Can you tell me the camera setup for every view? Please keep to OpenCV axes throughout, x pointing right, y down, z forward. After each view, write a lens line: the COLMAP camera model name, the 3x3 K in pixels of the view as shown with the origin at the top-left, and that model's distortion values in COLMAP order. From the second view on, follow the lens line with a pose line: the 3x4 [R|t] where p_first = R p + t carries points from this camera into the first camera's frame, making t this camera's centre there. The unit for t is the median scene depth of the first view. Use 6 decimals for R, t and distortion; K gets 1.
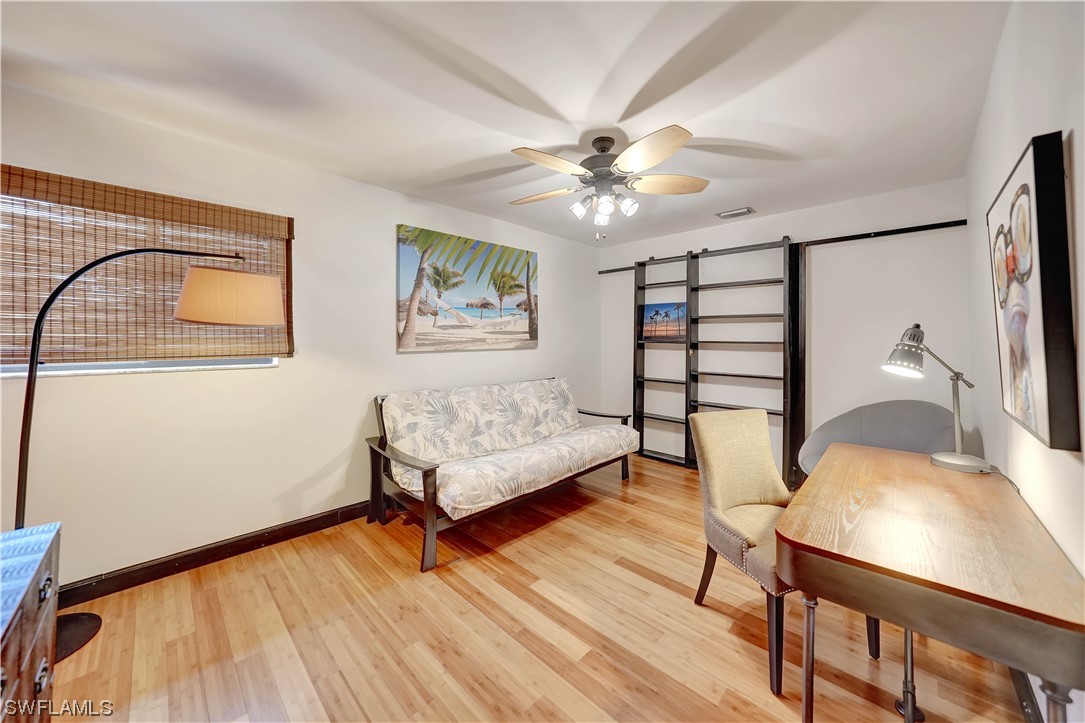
lens RADIAL K [[384.3, 0, 544.2], [0, 384.3, 352.6], [0, 0, 1]] dist [-0.026219, 0.005331]
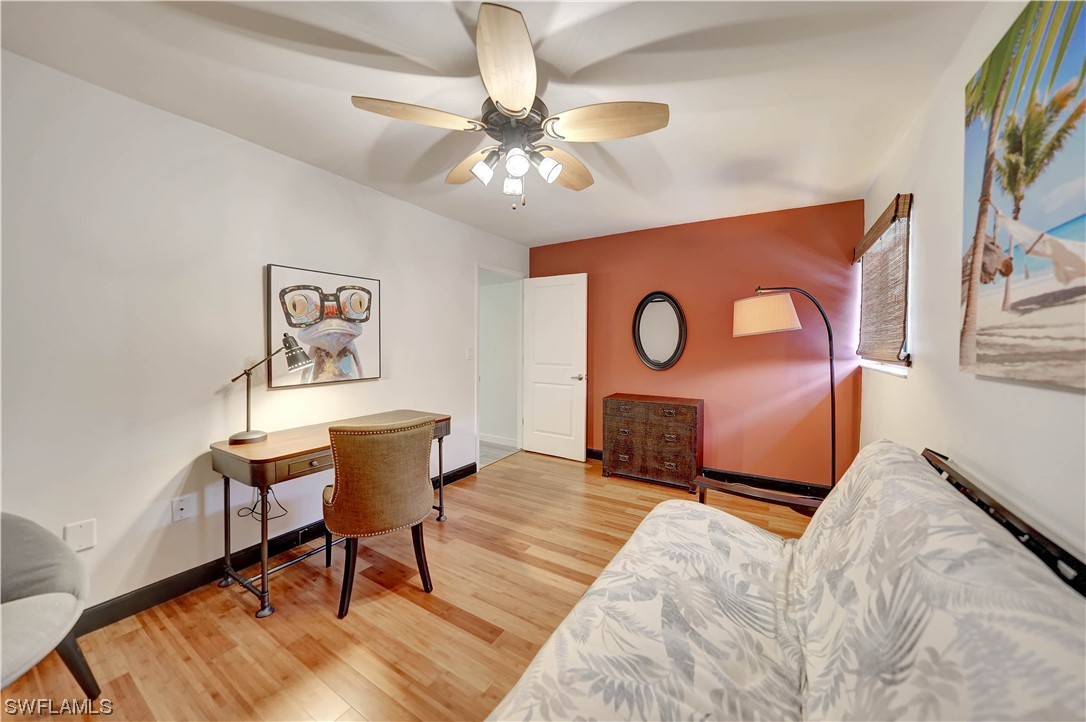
lens RADIAL K [[384.7, 0, 544.7], [0, 384.7, 352.1], [0, 0, 1]] dist [-0.026219, 0.005331]
pose [[-0.975917, 0.003582, -0.218115, 0.244354], [-0.007877, 0.998634, 0.051645, -0.054507], [0.218002, 0.052119, -0.974556, 1.597192]]
